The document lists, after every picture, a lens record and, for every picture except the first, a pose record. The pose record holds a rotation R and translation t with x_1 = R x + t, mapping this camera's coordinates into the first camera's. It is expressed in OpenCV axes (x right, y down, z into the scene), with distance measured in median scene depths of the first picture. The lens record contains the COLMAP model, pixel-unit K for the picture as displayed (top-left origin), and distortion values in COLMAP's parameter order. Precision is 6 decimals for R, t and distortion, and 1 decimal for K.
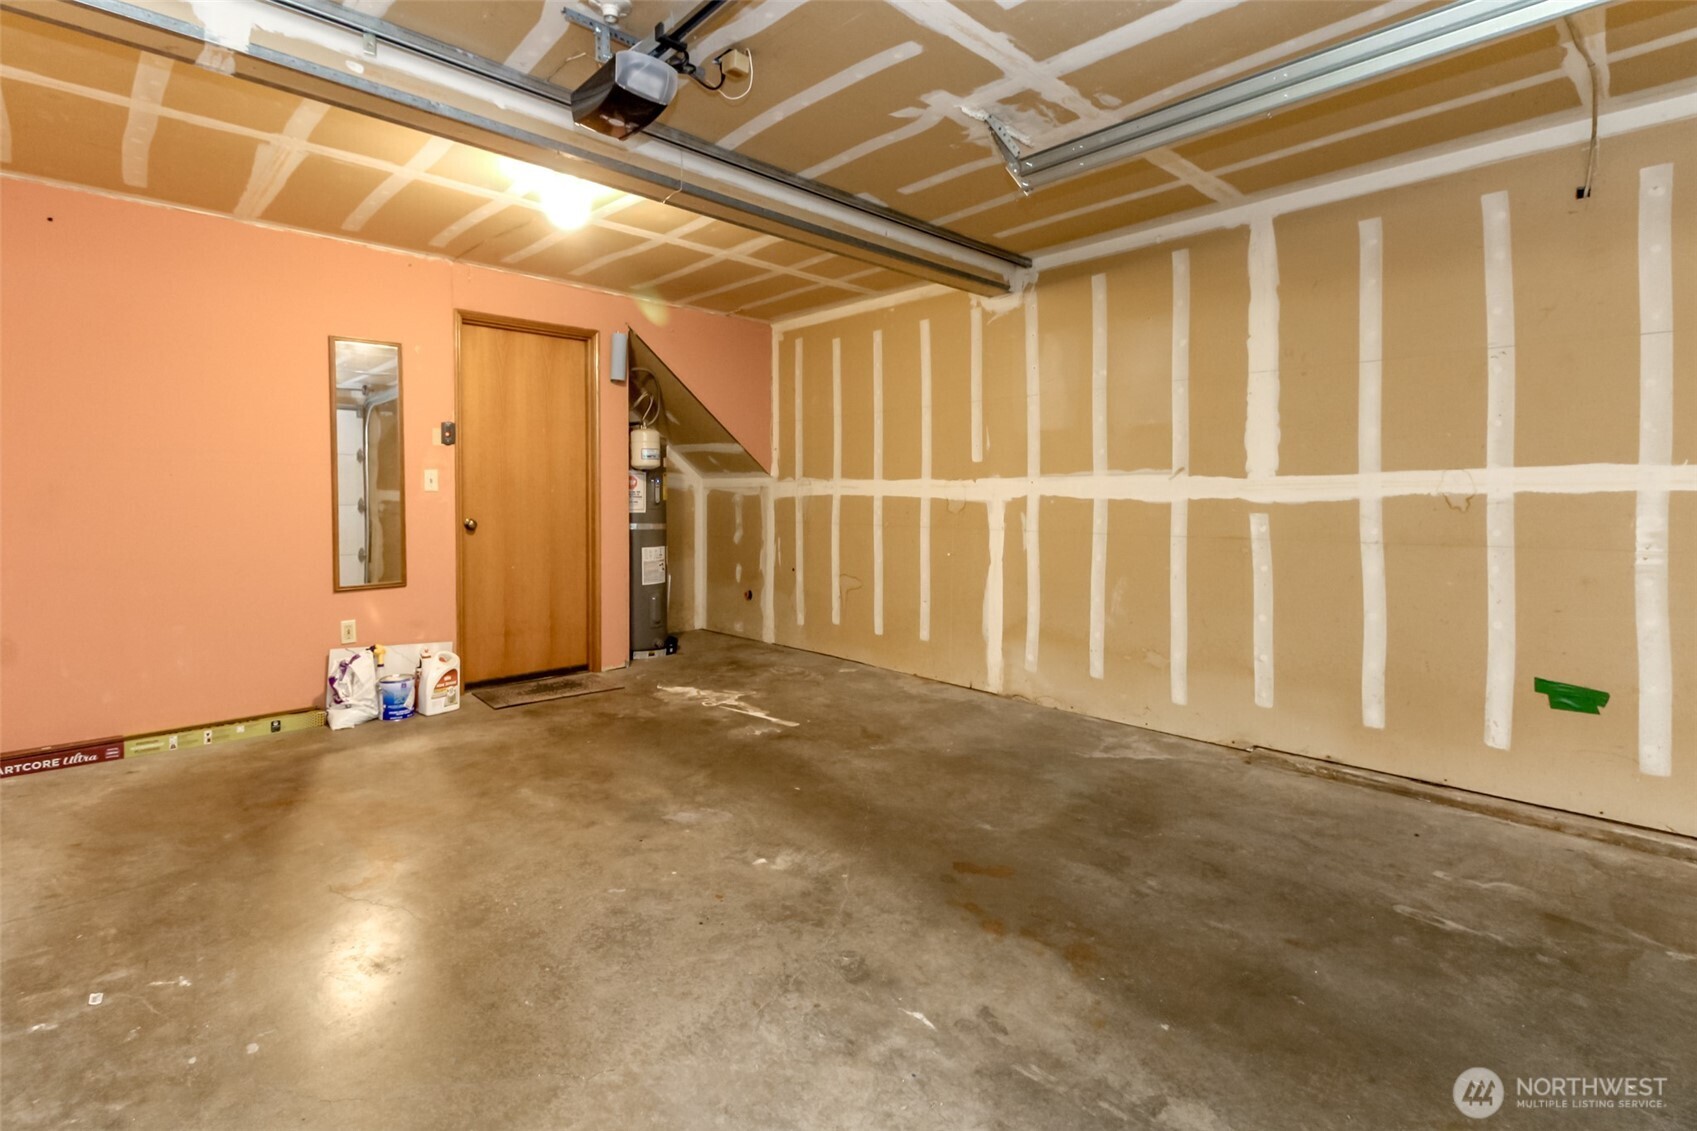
lens RADIAL K [[792.9, 0, 846.2], [0, 792.9, 515.0], [0, 0, 1]] dist [0.000761, -0.010648]
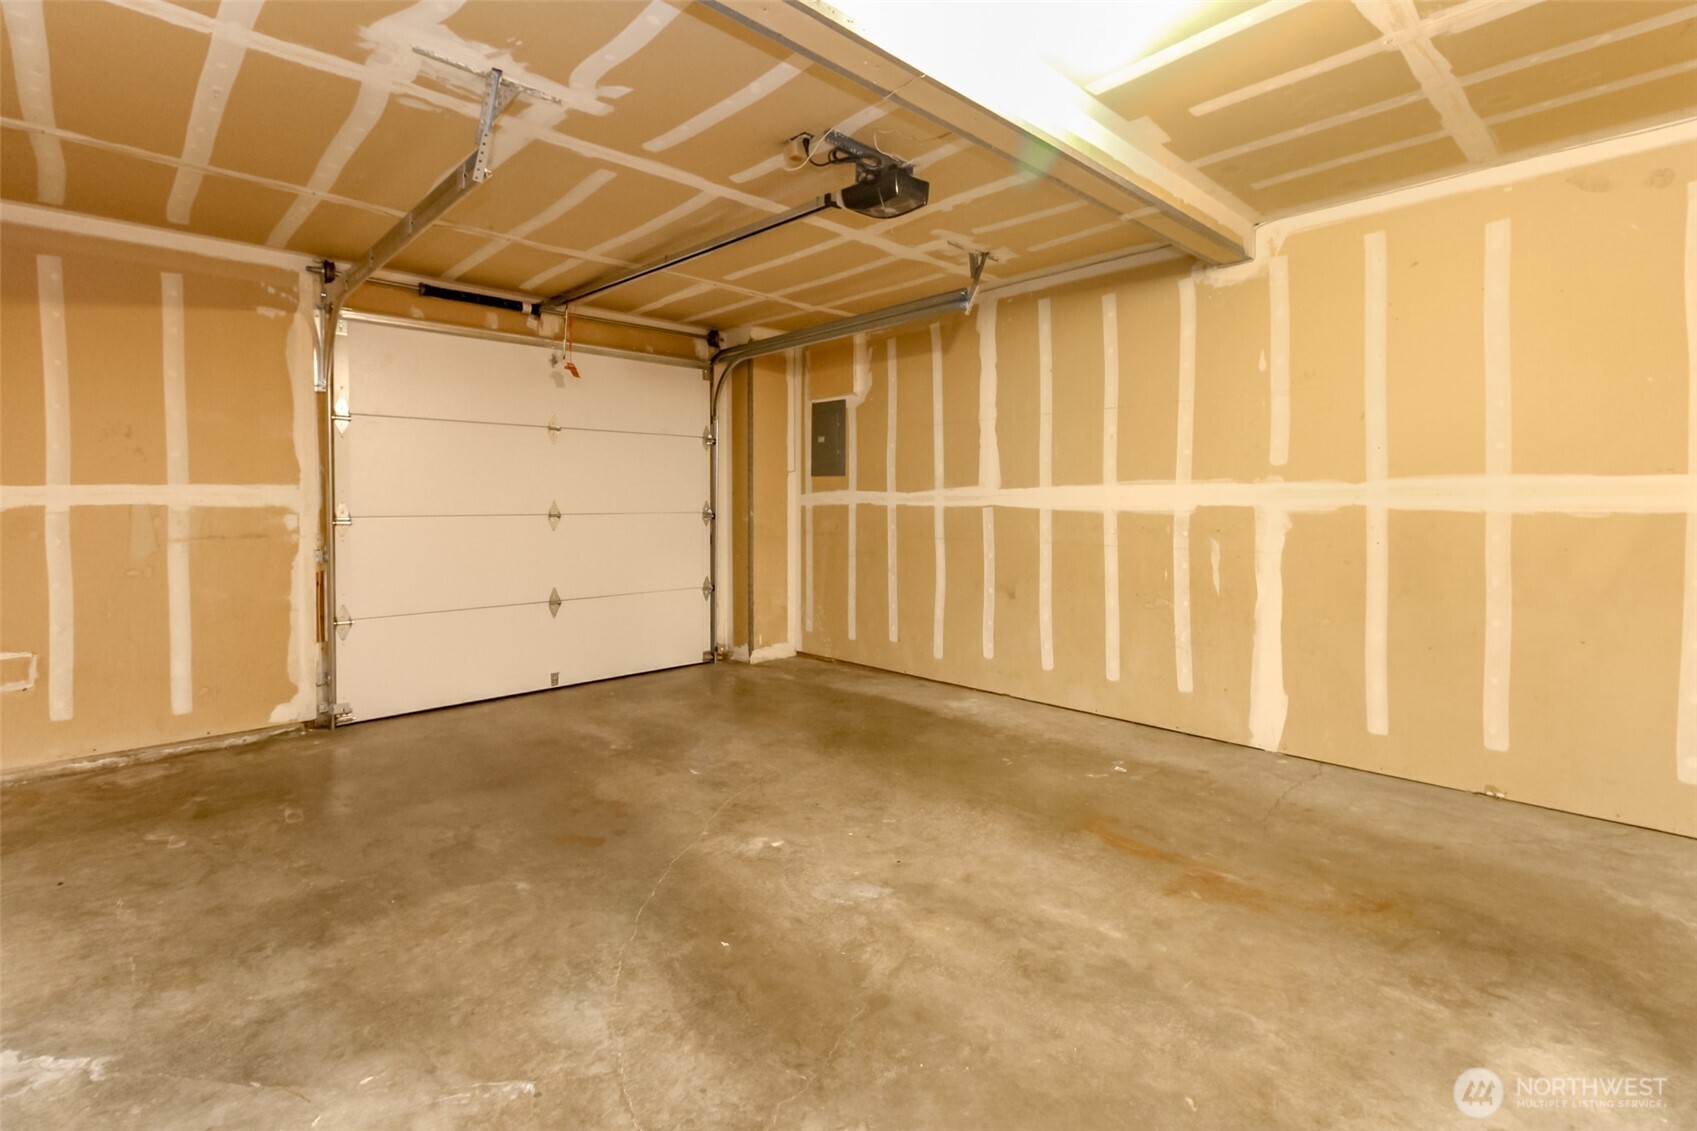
lens RADIAL K [[792.9, 0, 846.2], [0, 792.9, 515.0], [0, 0, 1]] dist [0.000761, -0.010648]
pose [[-0.999930, -0.000002, 0.011818, -0.212765], [0.000471, 0.999199, 0.040004, -0.060511], [-0.011809, 0.040006, -0.999130, 2.036661]]
